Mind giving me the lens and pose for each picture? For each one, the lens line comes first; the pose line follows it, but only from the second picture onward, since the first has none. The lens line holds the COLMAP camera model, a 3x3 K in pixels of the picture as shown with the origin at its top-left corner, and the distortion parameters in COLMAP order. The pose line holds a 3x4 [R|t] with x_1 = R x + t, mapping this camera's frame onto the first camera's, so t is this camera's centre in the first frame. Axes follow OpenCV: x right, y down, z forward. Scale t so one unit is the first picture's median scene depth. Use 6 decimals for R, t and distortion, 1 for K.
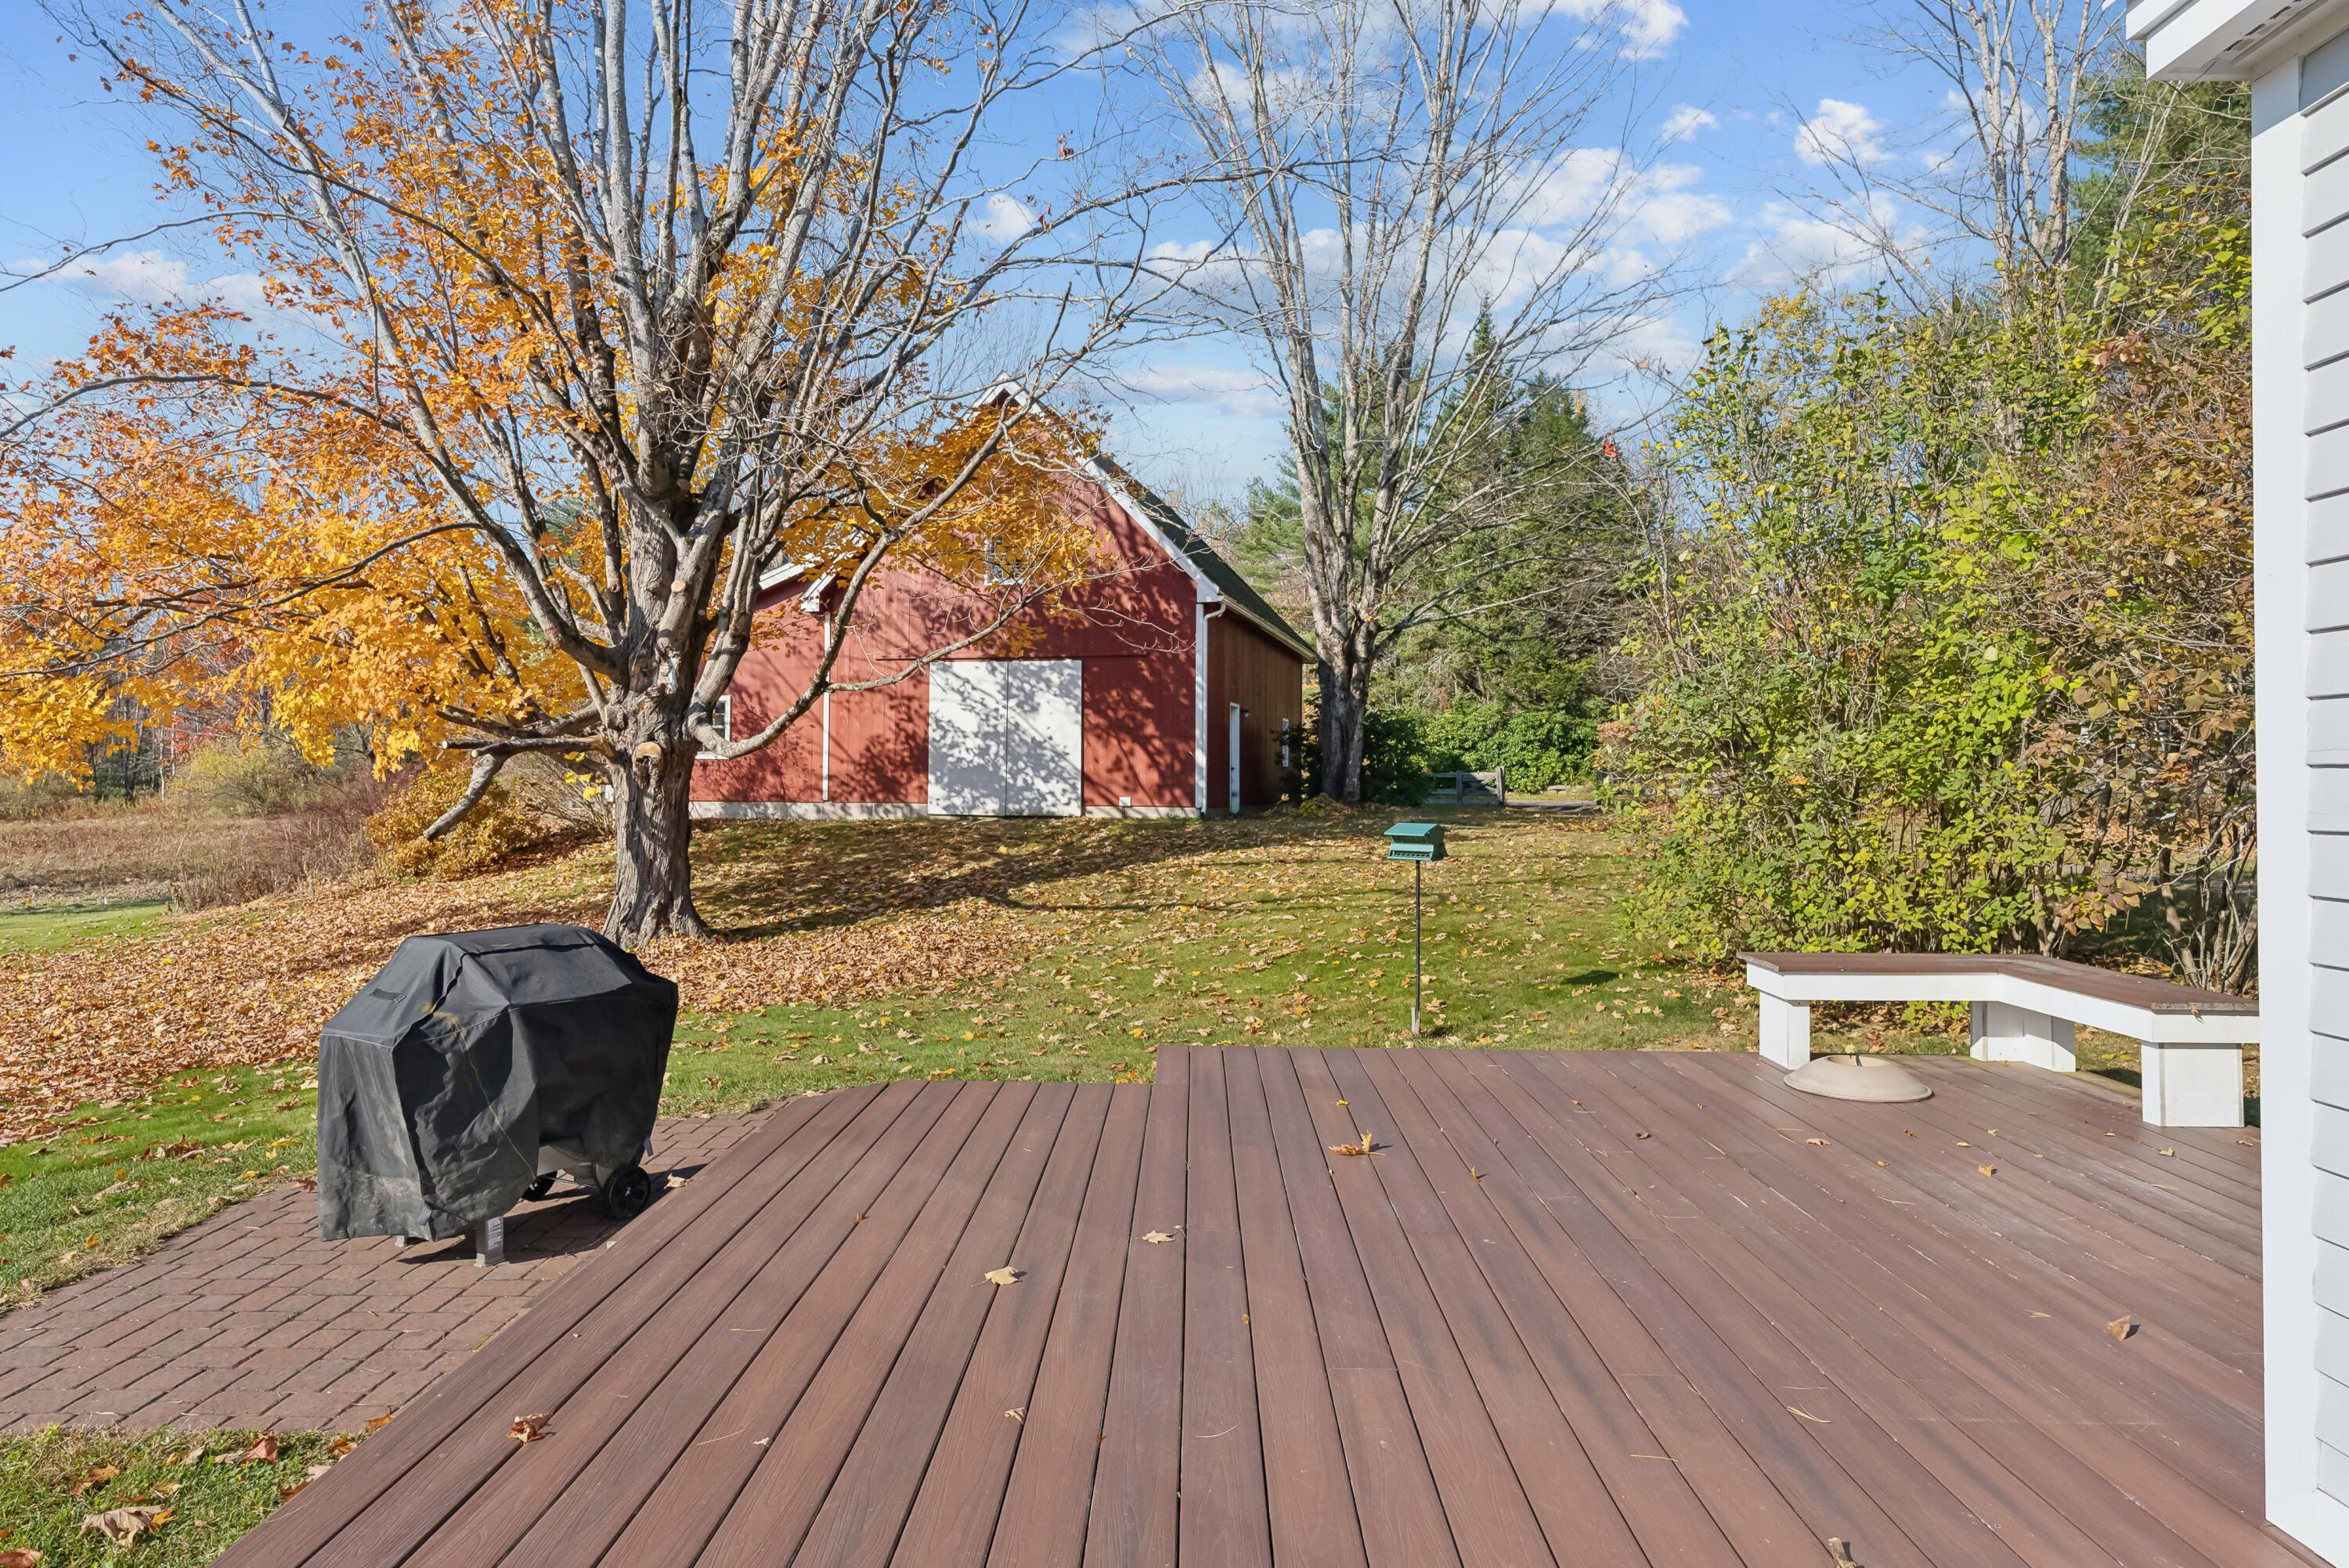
lens RADIAL K [[1360.9, 0, 1173.1], [0, 1360.9, 780.2], [0, 0, 1]] dist [0.000318, 0.000032]
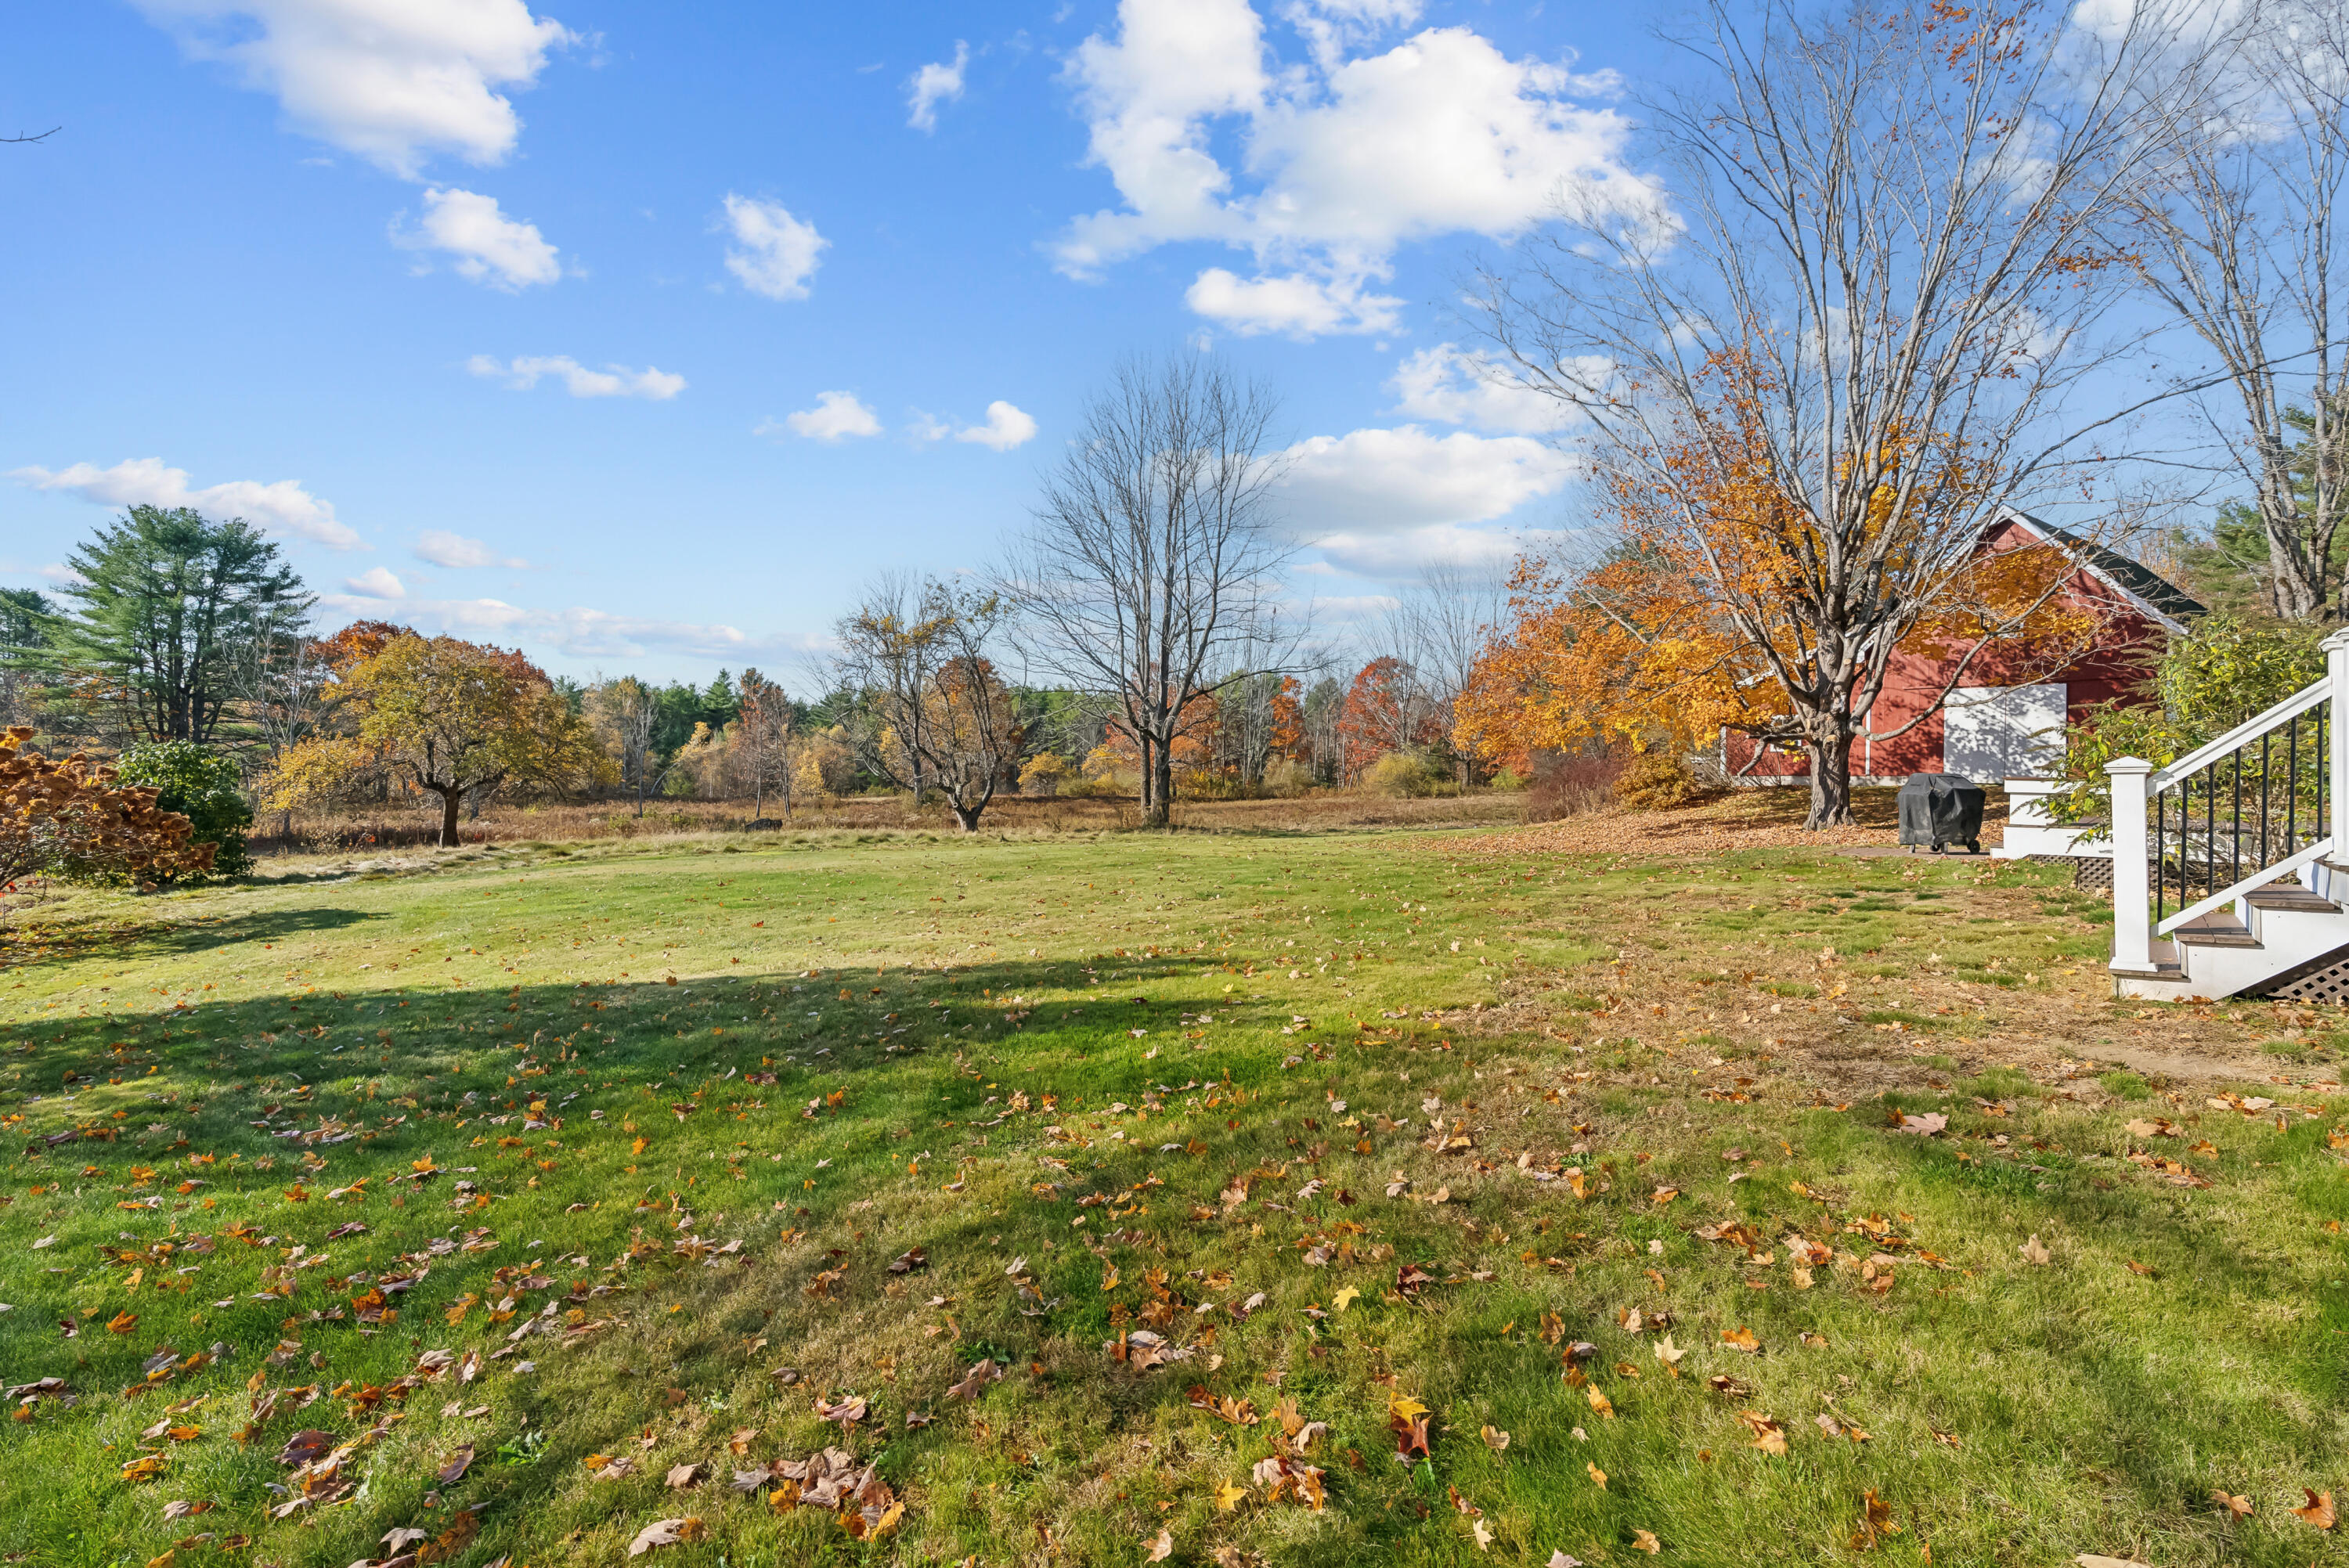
lens RADIAL K [[1149.0, 0, 1178.2], [0, 1149.0, 776.0], [0, 0, 1]] dist [0.029472, 0.002170]
pose [[0.784805, -0.001899, -0.619740, -0.038650], [-0.006011, 0.999925, -0.010676, 0.043898], [0.619713, 0.012104, 0.784735, -0.752457]]
